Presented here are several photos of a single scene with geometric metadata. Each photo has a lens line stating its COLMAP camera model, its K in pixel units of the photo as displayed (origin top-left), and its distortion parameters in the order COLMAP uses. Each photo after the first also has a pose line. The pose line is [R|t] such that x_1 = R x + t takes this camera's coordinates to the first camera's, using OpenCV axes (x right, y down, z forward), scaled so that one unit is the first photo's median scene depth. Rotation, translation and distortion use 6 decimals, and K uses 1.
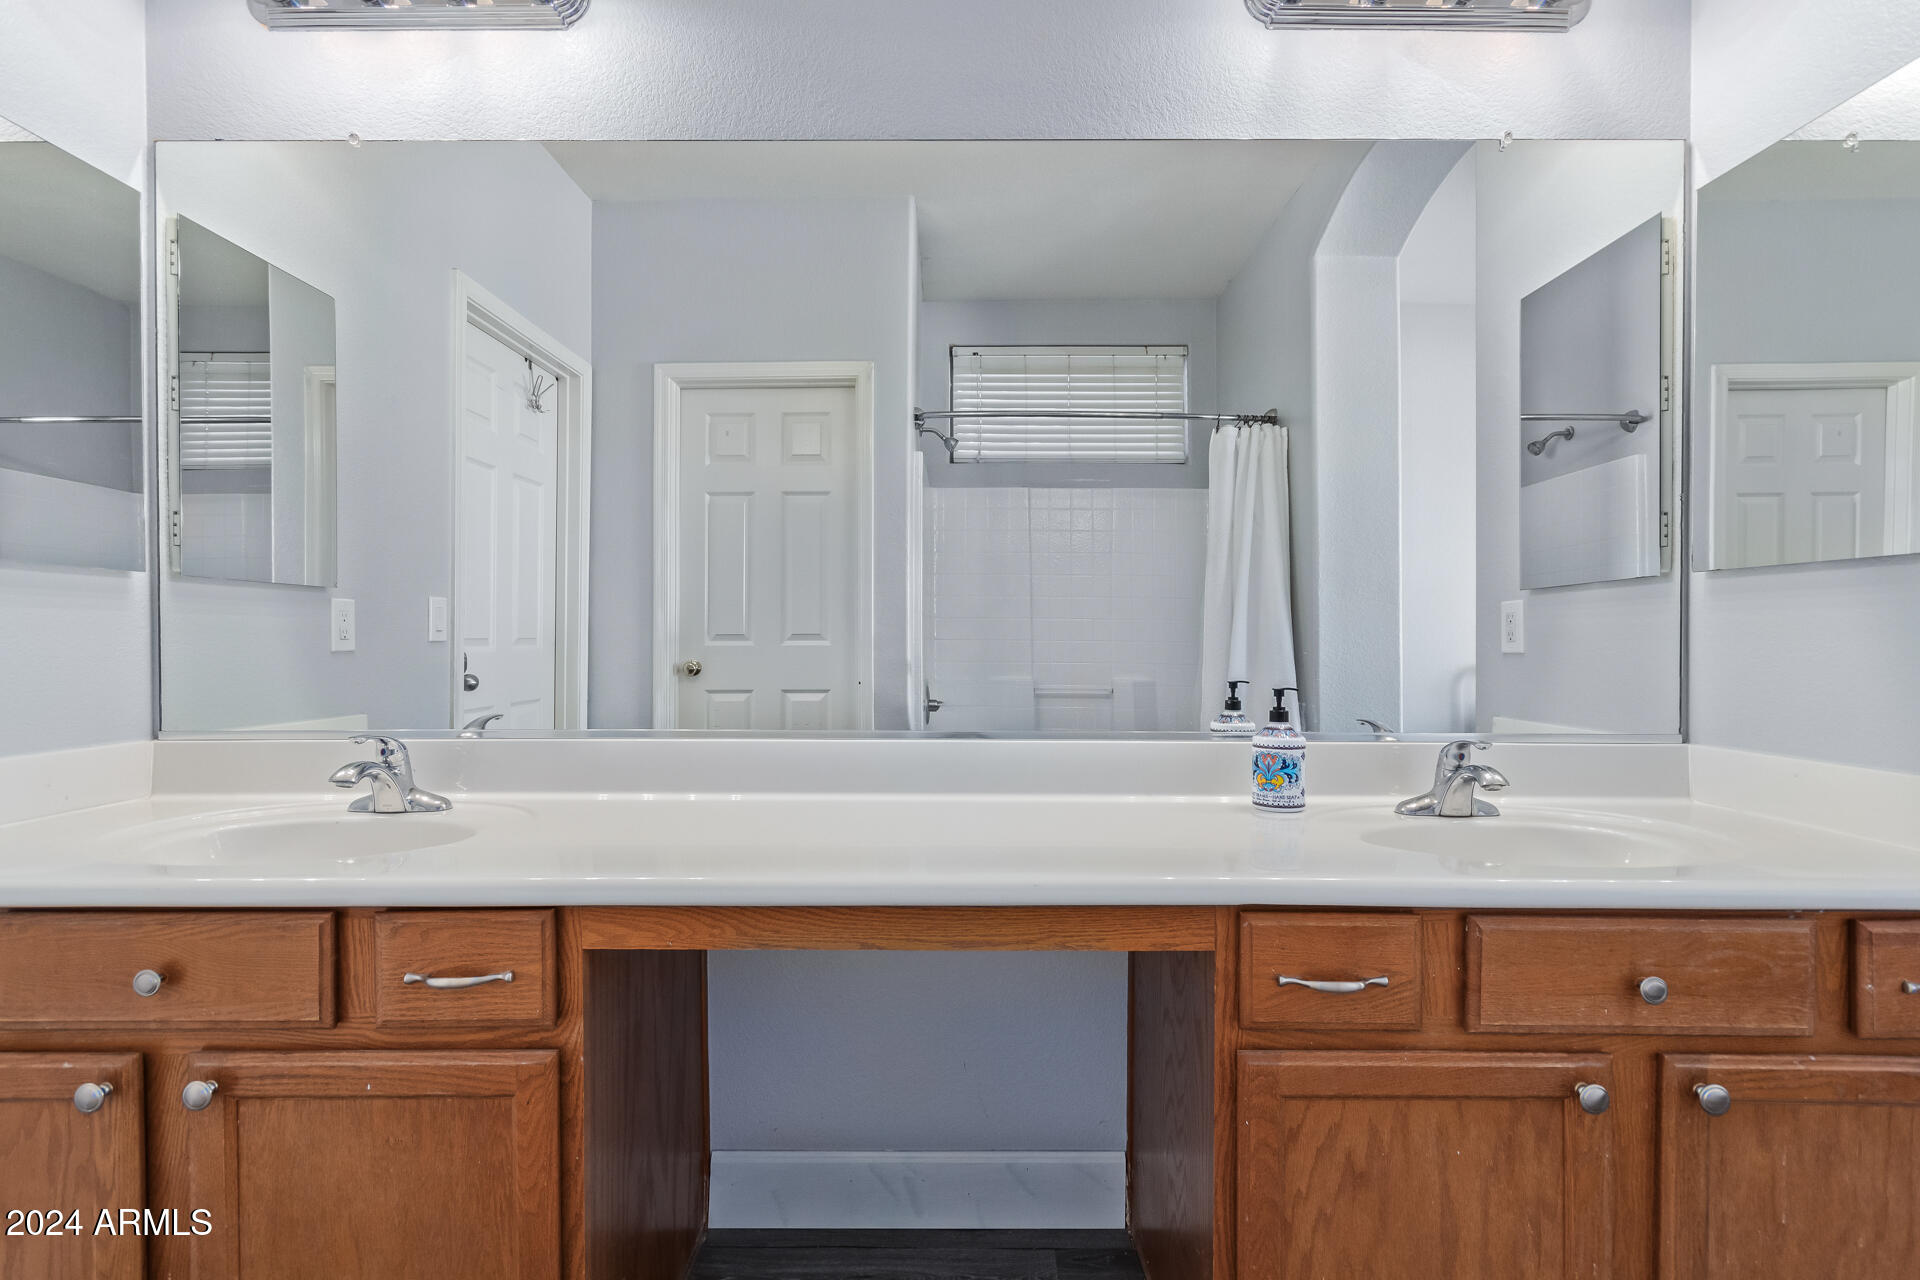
lens RADIAL K [[905.4, 0, 952.6], [0, 905.4, 626.3], [0, 0, 1]] dist [0.000978, -0.000523]
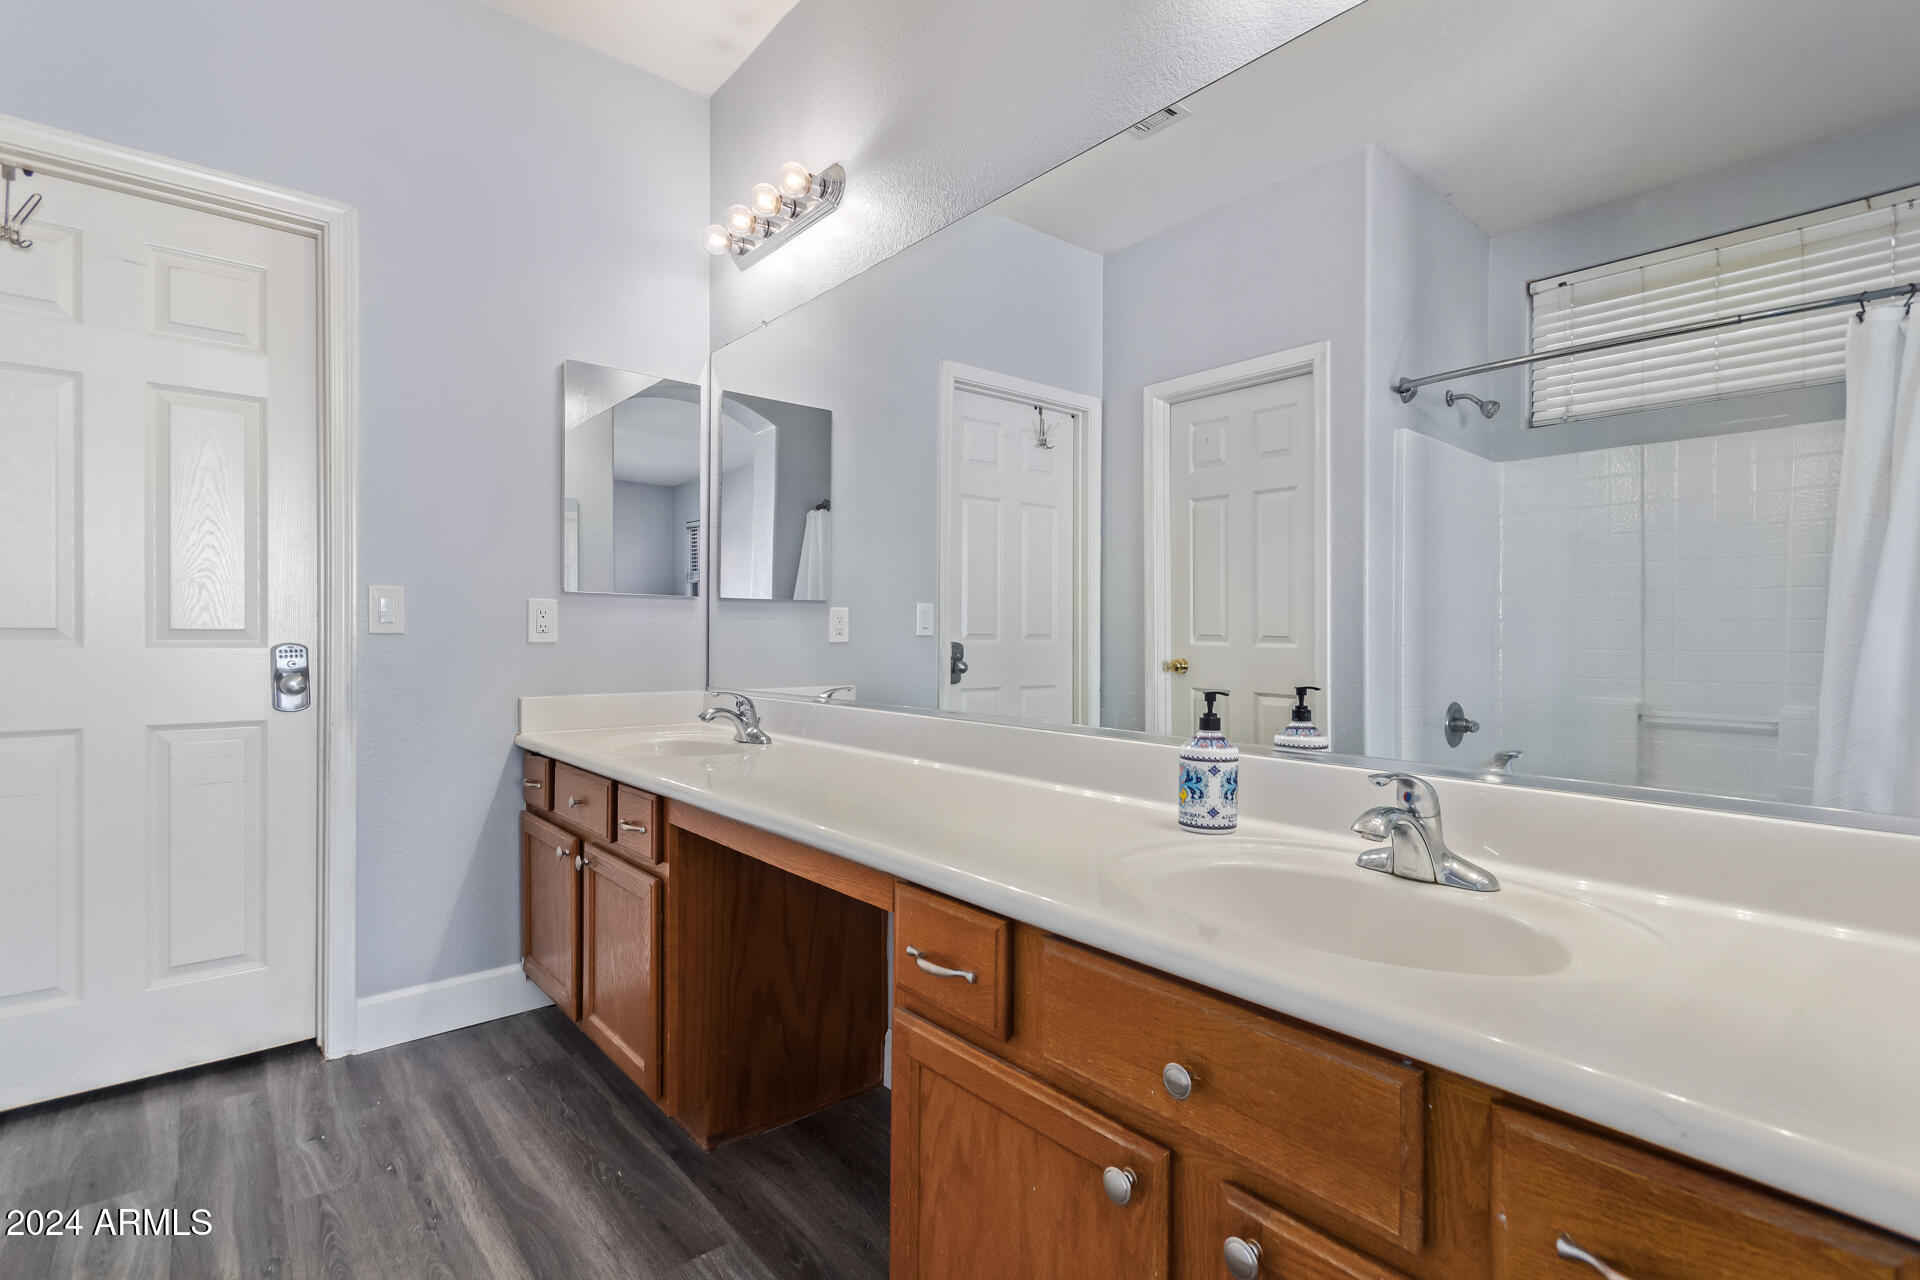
lens RADIAL K [[905.4, 0, 948.5], [0, 905.4, 646.6], [0, 0, 1]] dist [0.000978, -0.000523]
pose [[0.664837, 0.017963, -0.746773, 0.852873], [-0.006155, 0.999809, 0.018571, 0.011007], [0.746963, -0.007750, 0.664820, 0.238517]]
